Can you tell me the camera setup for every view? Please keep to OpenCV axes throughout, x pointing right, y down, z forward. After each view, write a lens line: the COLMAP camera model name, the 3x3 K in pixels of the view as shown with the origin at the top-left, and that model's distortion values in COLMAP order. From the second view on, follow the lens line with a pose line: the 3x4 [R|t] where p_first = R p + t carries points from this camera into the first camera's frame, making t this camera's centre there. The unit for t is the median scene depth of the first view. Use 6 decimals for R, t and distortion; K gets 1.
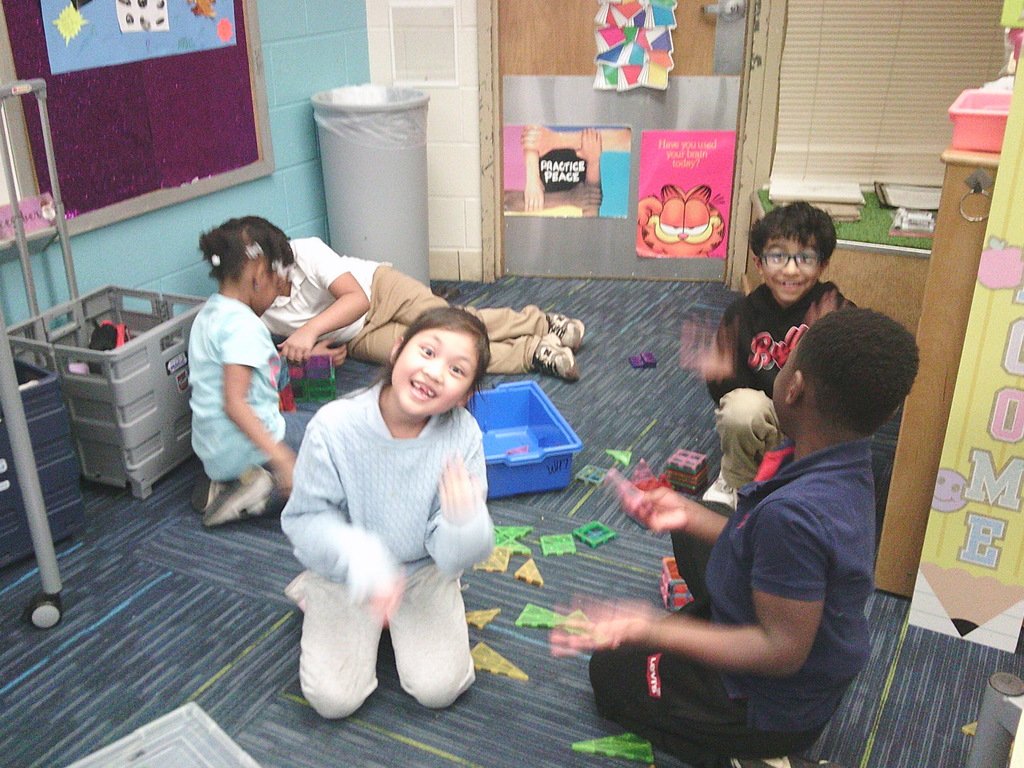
lens RADIAL K [[1071.1, 0, 516.4], [0, 1071.1, 408.6], [0, 0, 1]] dist [0.133987, -0.274214]
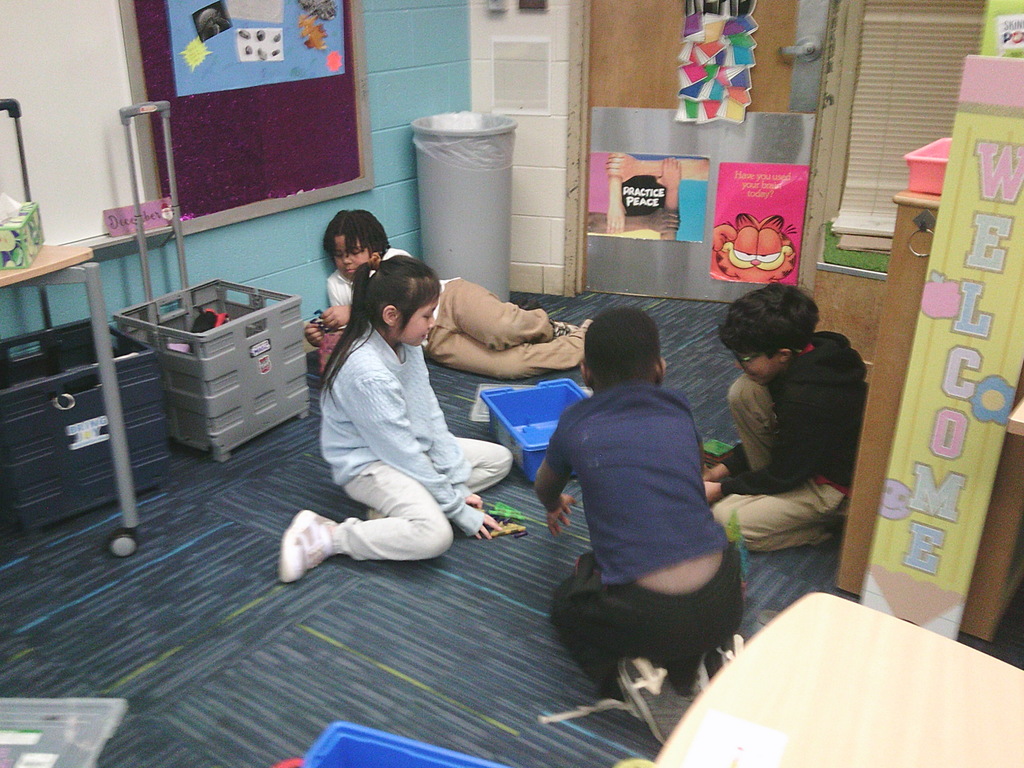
lens RADIAL K [[1071.1, 0, 516.4], [0, 1071.1, 408.6], [0, 0, 1]] dist [0.133987, -0.274214]
pose [[0.987970, 0.068694, -0.138550, 0.101563], [-0.071251, 0.997366, -0.013574, 0.015827], [0.137252, 0.023282, 0.990262, -0.088074]]
